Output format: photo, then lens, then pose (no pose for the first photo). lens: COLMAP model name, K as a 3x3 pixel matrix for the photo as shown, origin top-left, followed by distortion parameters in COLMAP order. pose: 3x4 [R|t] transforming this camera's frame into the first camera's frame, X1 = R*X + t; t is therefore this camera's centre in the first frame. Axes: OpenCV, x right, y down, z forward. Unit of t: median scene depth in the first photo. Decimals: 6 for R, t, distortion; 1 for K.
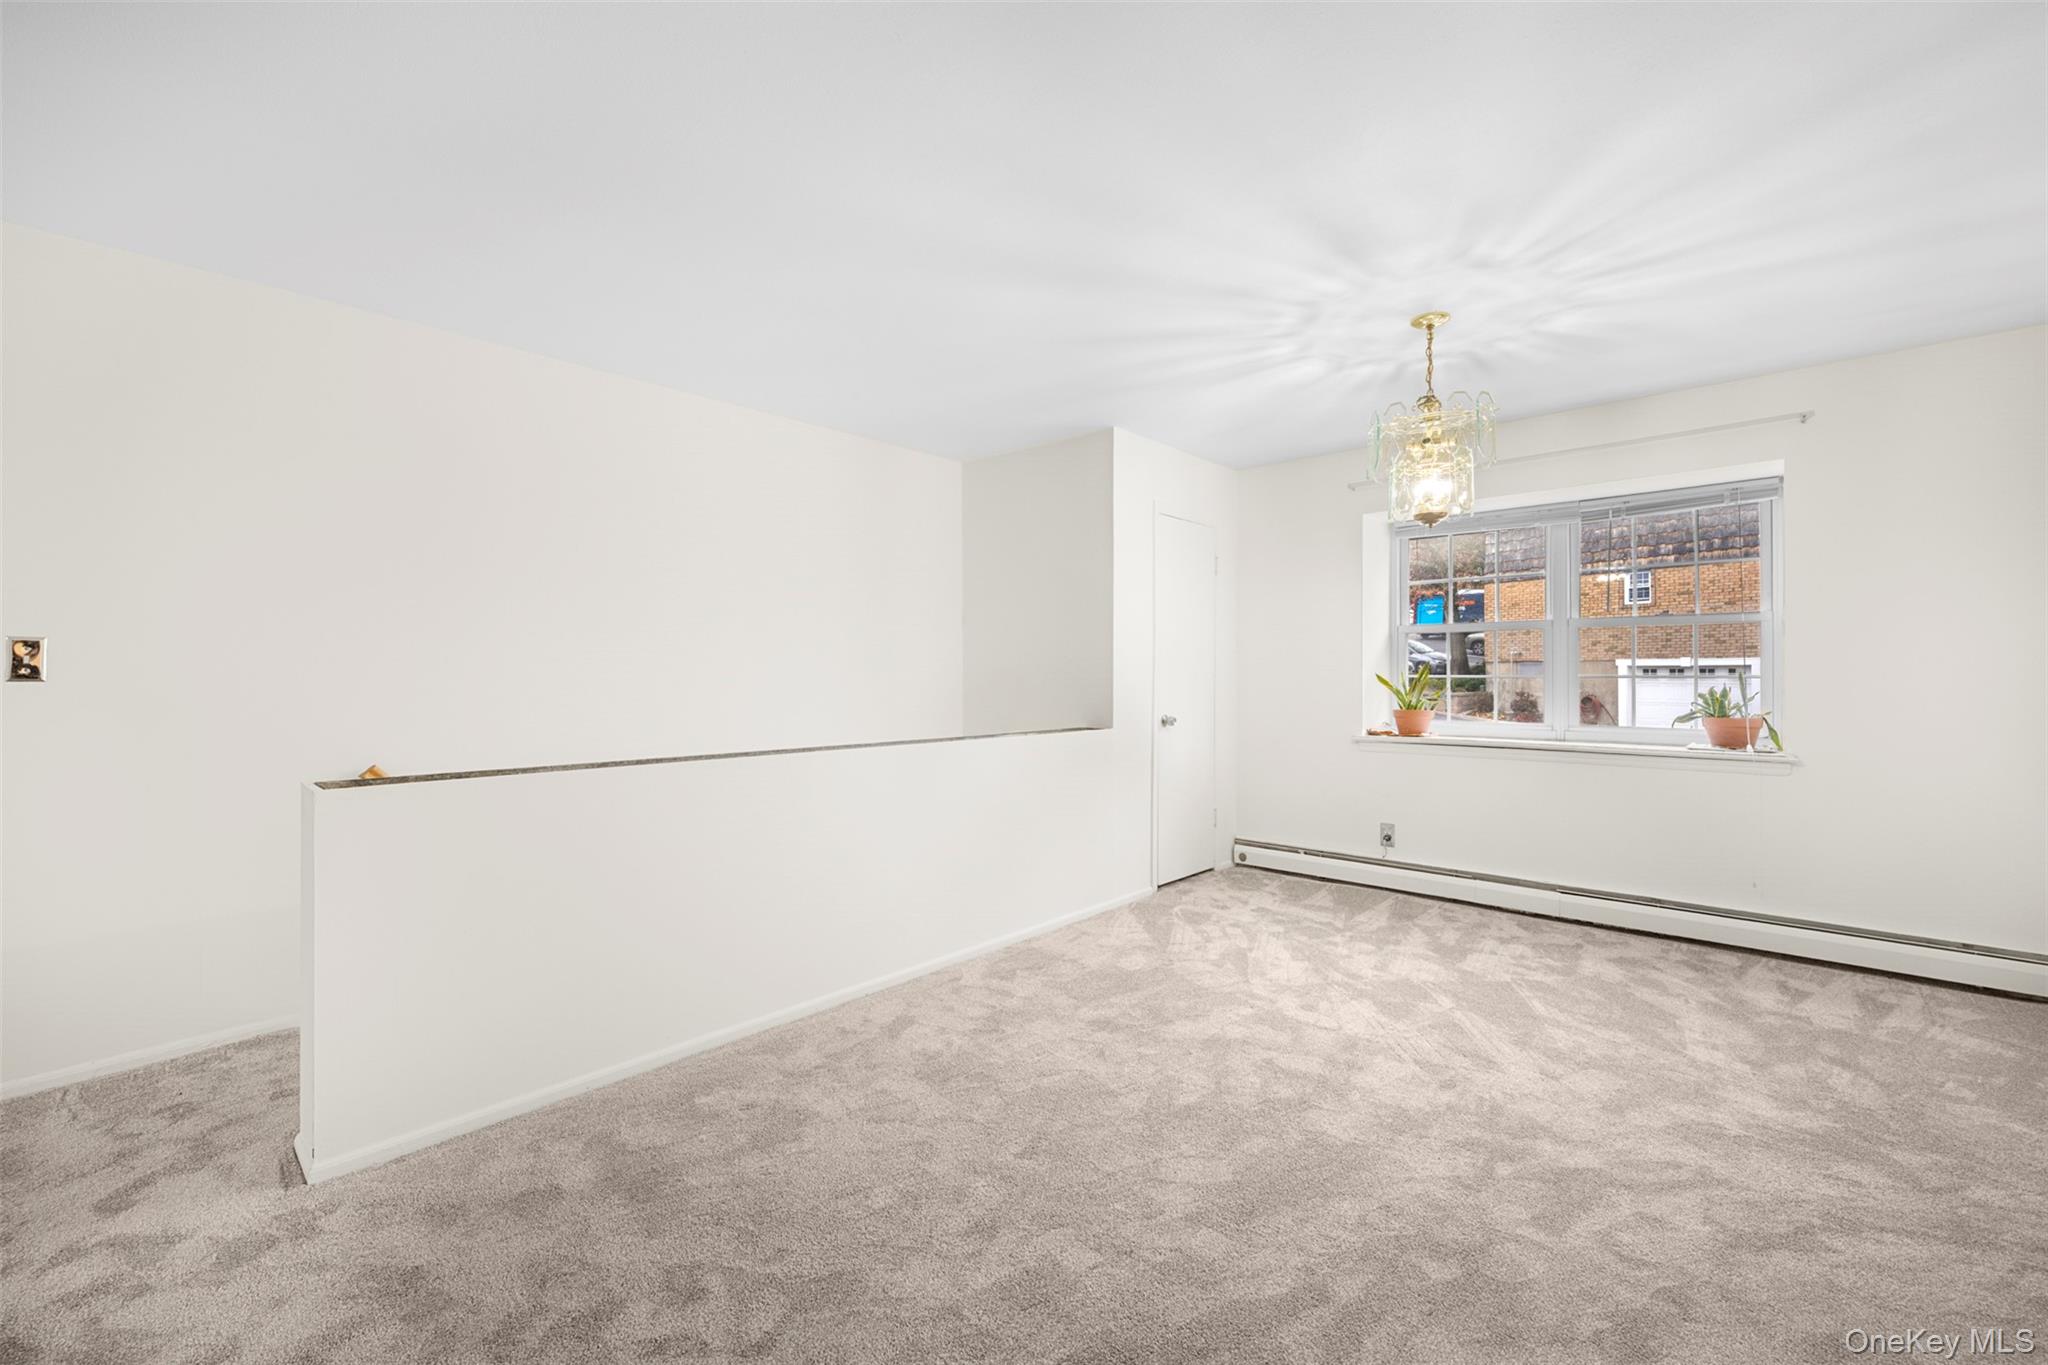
lens RADIAL K [[836.8, 0, 1018.1], [0, 836.8, 678.2], [0, 0, 1]] dist [0.000871, -0.000024]
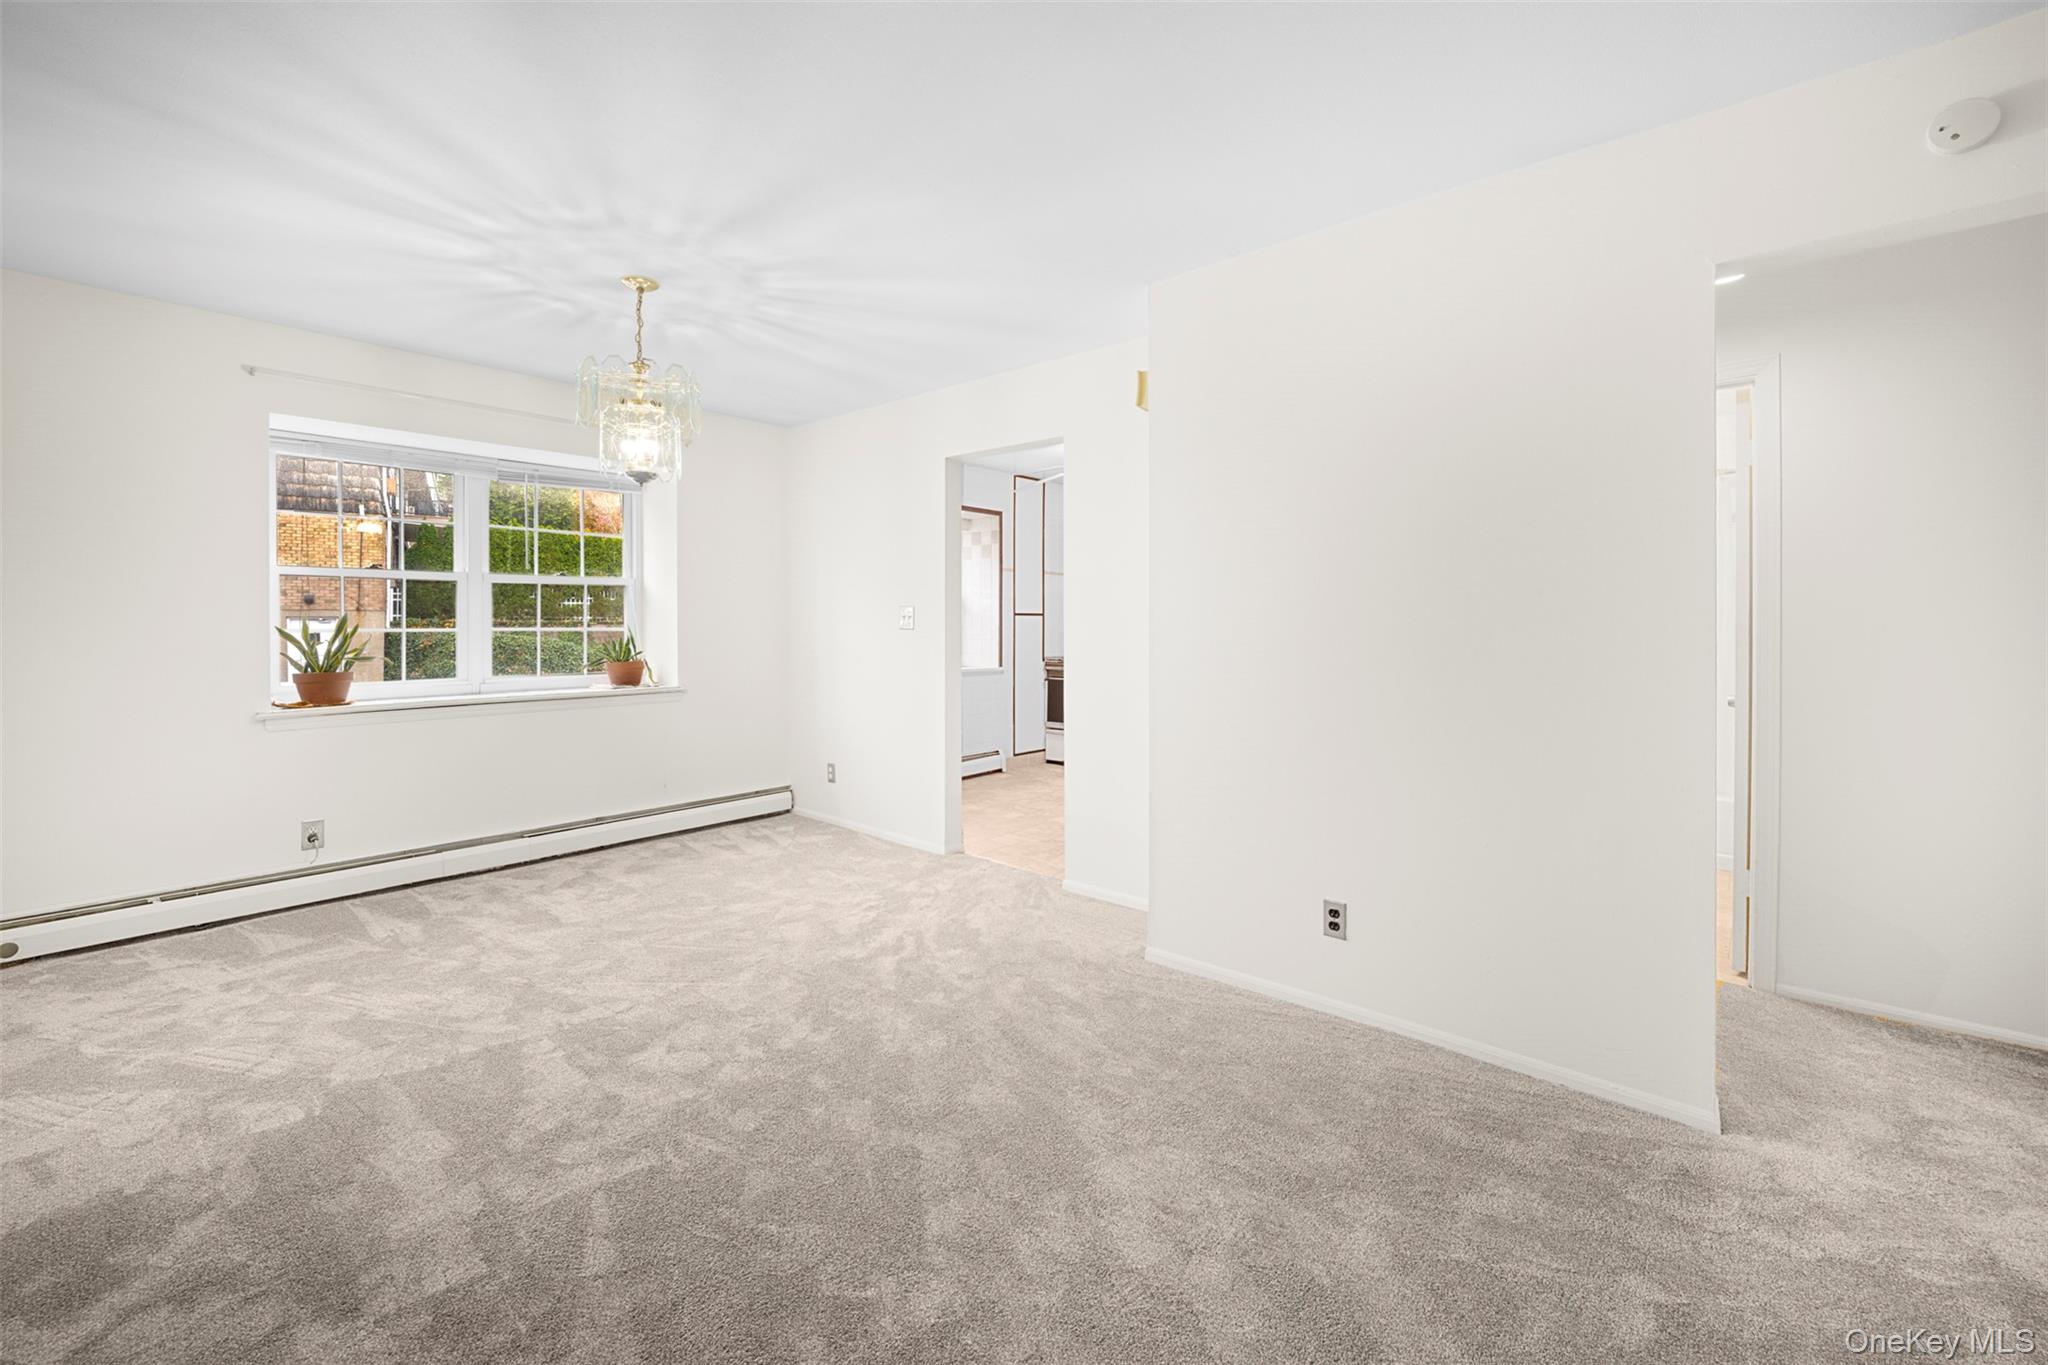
lens RADIAL K [[829.0, 0, 1025.2], [0, 829.0, 639.6], [0, 0, 1]] dist [-0.000909, 0.000138]
pose [[-0.027116, -0.018693, 0.999457, -0.464204], [0.005318, 0.999808, 0.018844, -0.007134], [-0.999618, 0.005826, -0.027011, 0.478673]]
